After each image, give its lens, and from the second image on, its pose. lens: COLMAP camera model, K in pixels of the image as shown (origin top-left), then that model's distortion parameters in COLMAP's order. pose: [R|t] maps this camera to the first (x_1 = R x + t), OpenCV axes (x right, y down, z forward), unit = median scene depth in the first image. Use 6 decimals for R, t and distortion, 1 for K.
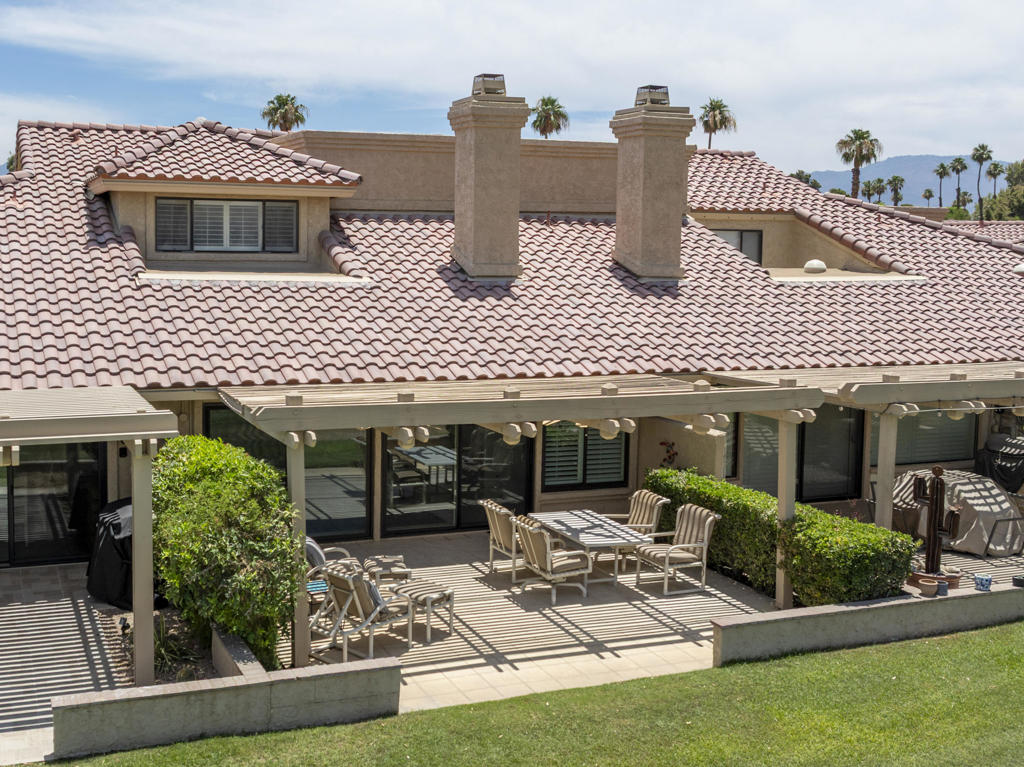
lens RADIAL K [[1127.7, 0, 352.8], [0, 1127.7, 349.3], [0, 0, 1]] dist [-0.023598, -0.012777]
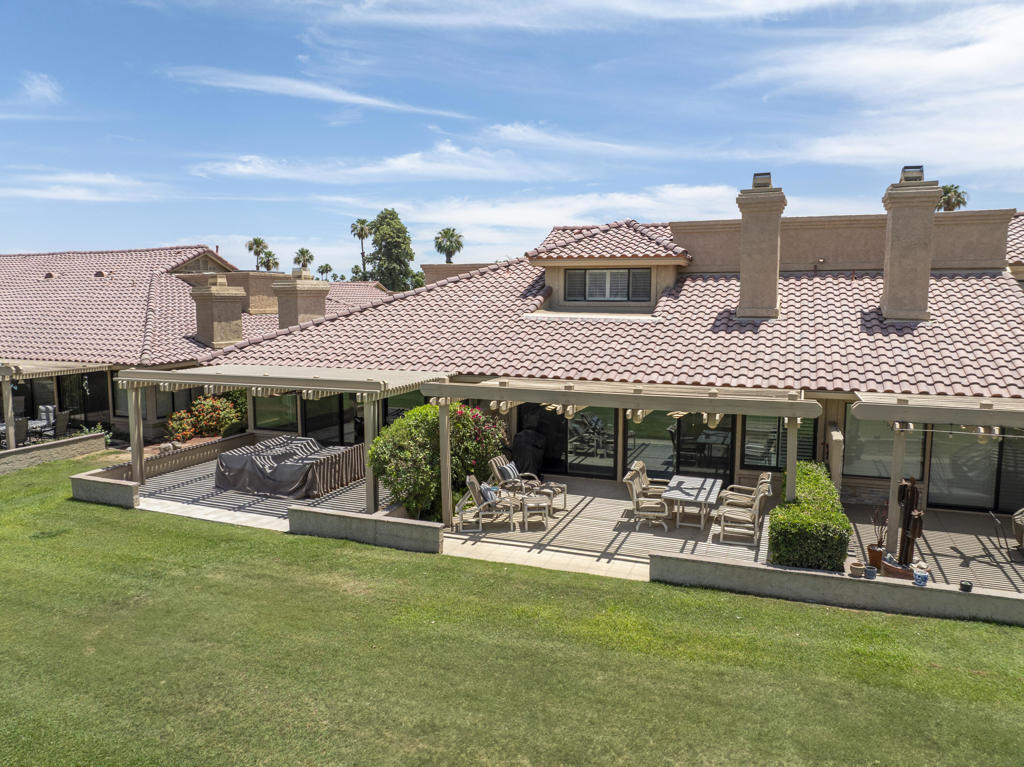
lens RADIAL K [[735.6, 0, 512.0], [0, 735.6, 383.5], [0, 0, 1]] dist [-0.041893, 0.052089]
pose [[0.763088, 0.066054, -0.642910, 0.560886], [-0.053725, 0.997804, 0.038749, -0.000773], [0.644057, 0.004972, 0.764961, 0.112136]]
